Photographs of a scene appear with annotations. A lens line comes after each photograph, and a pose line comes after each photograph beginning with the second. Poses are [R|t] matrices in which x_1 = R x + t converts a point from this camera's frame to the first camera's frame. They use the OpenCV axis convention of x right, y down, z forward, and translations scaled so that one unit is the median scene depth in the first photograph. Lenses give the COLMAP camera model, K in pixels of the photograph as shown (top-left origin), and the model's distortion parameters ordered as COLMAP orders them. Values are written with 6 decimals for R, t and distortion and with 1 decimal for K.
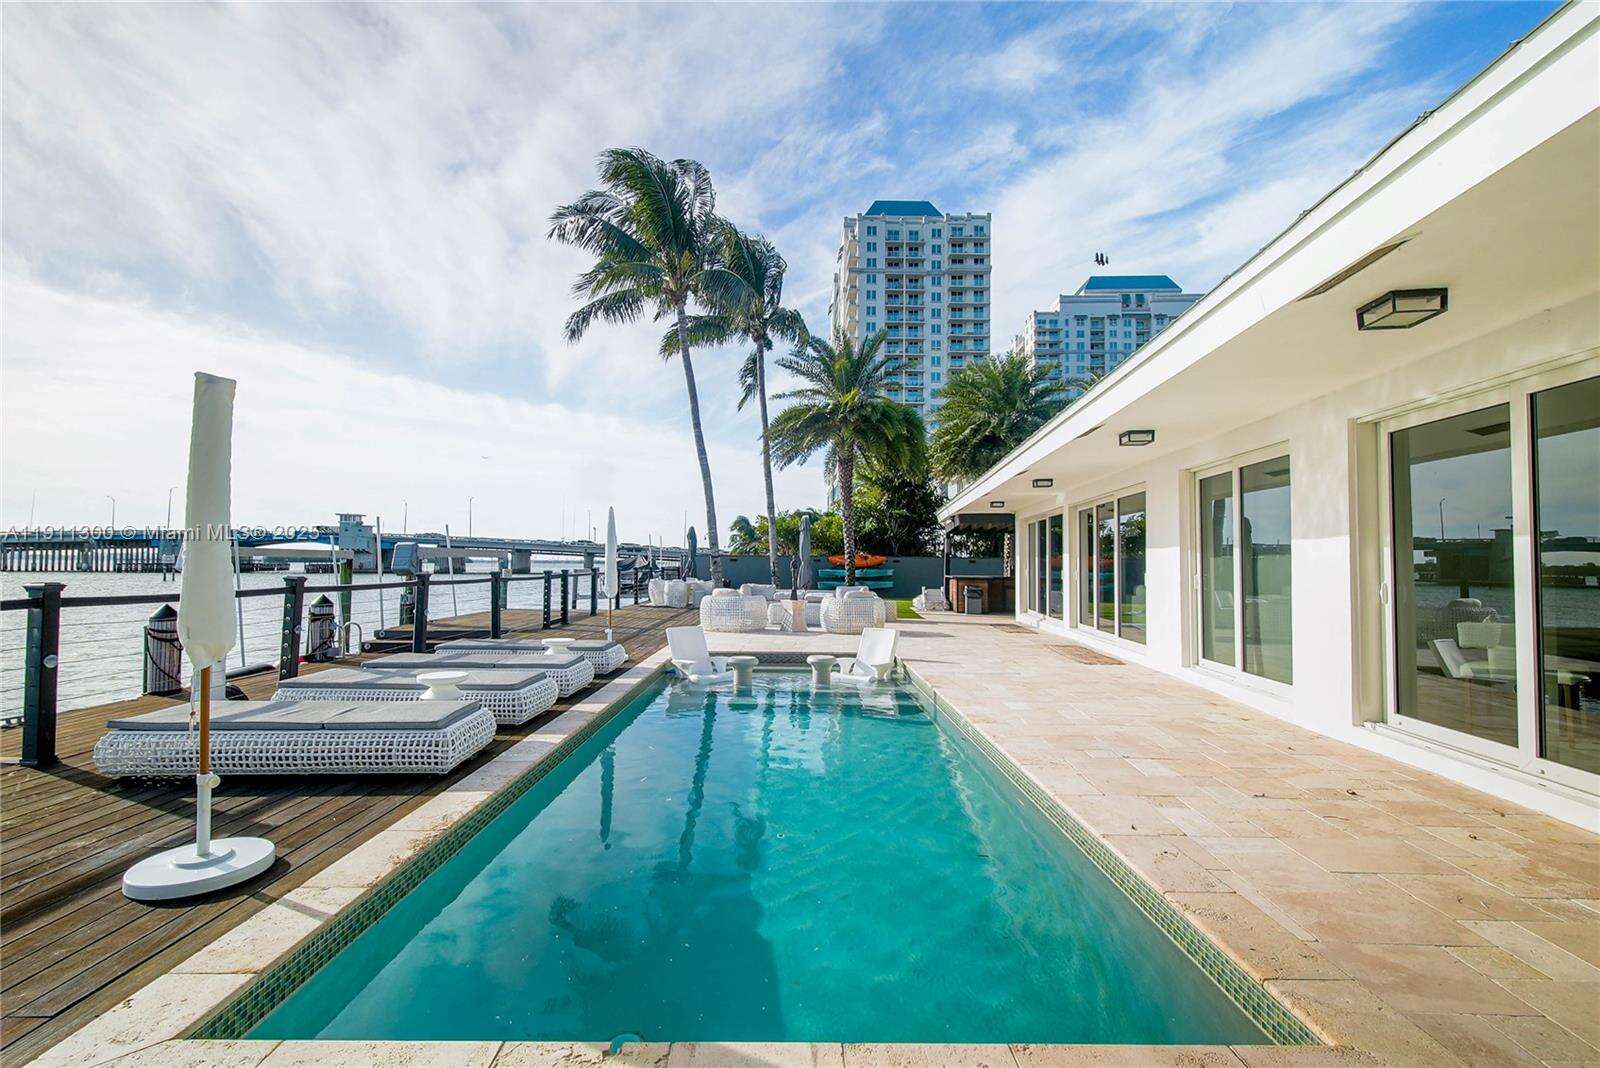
lens RADIAL K [[704.6, 0, 797.5], [0, 704.6, 536.7], [0, 0, 1]] dist [0.002874, -0.000465]
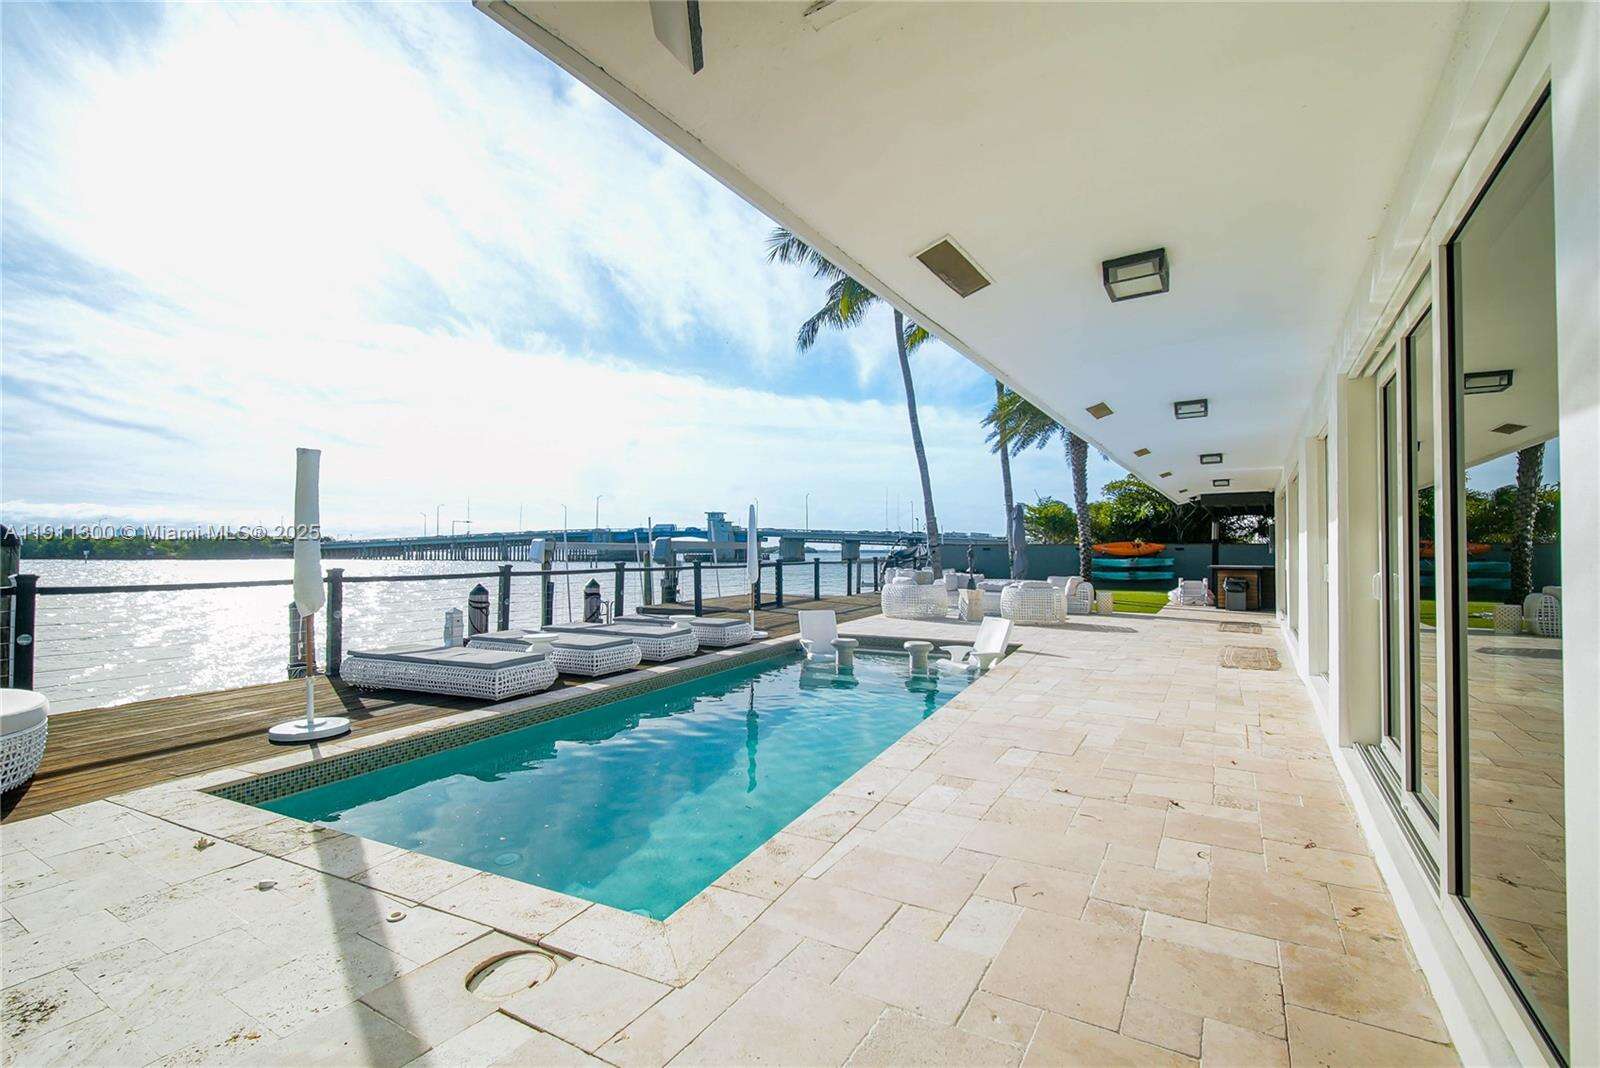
lens RADIAL K [[712.9, 0, 798.5], [0, 712.9, 545.6], [0, 0, 1]] dist [0.031299, -0.000074]
pose [[0.898368, -0.008336, -0.439165, 0.049080], [0.020628, 0.999517, 0.023224, -0.000015], [0.438760, -0.029923, 0.898106, -0.002298]]
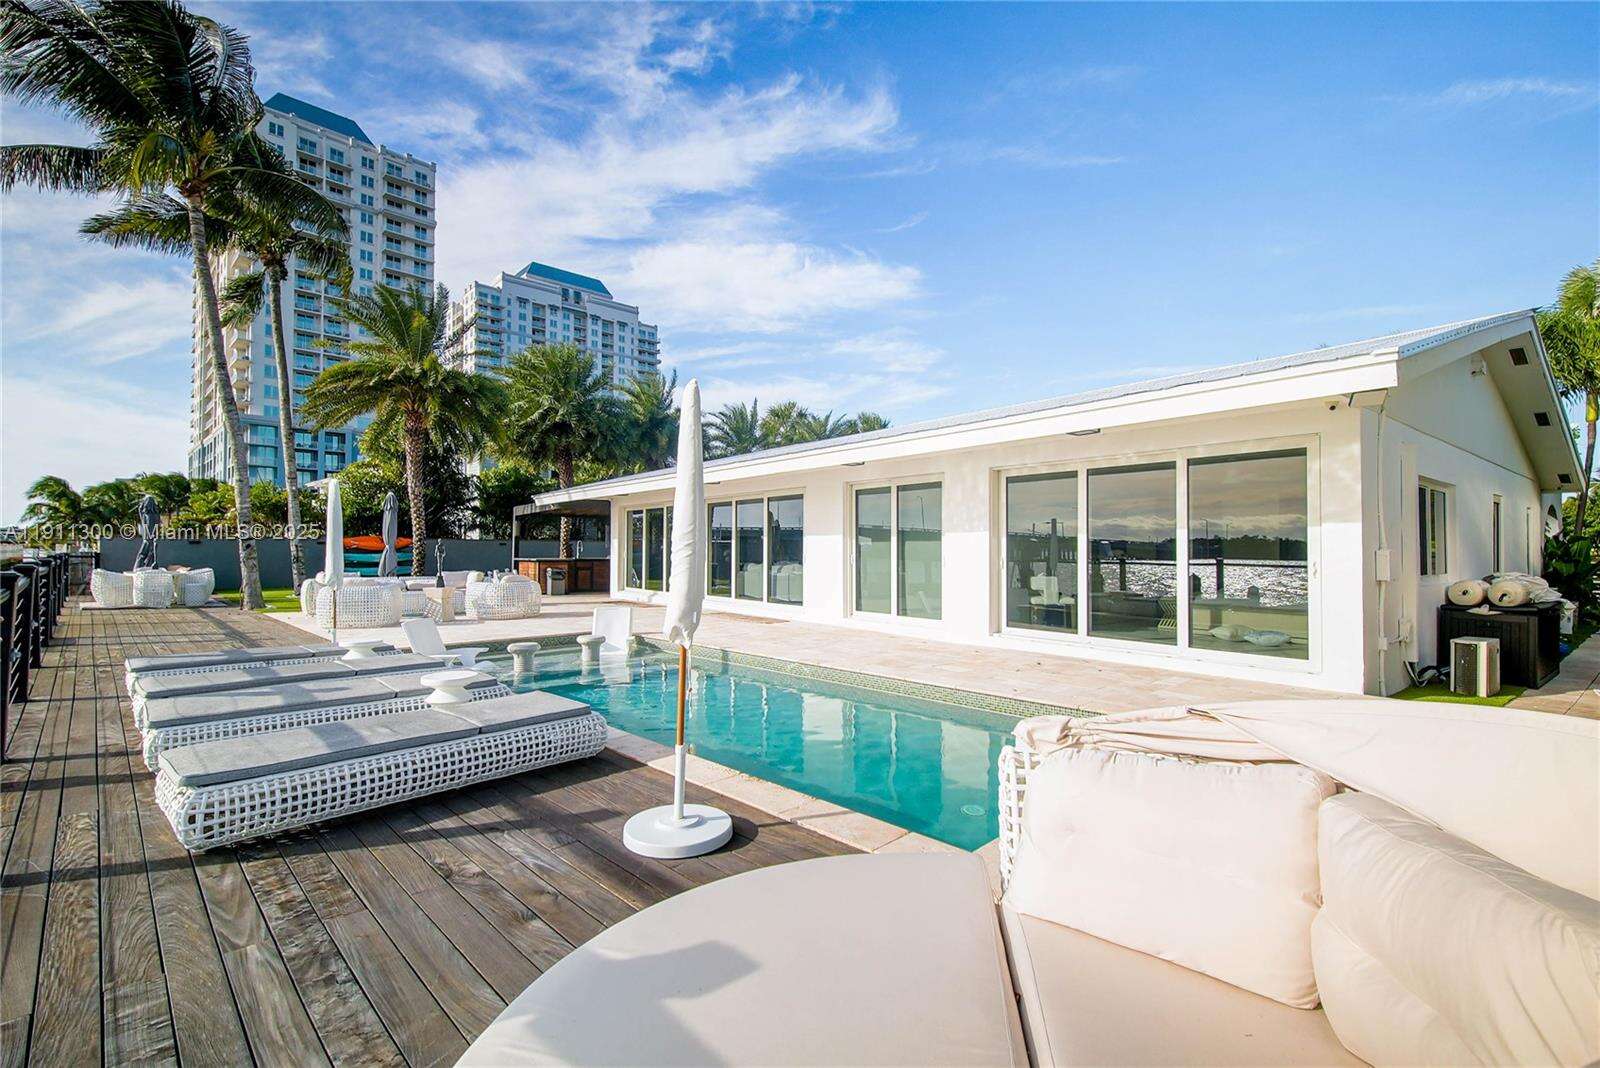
lens RADIAL K [[704.6, 0, 797.5], [0, 704.6, 536.7], [0, 0, 1]] dist [0.002874, -0.000465]
pose [[0.708981, 0.006662, 0.705196, -0.071378], [-0.025511, 0.999543, 0.016205, -0.000473], [-0.704766, -0.029479, 0.708827, 0.005055]]
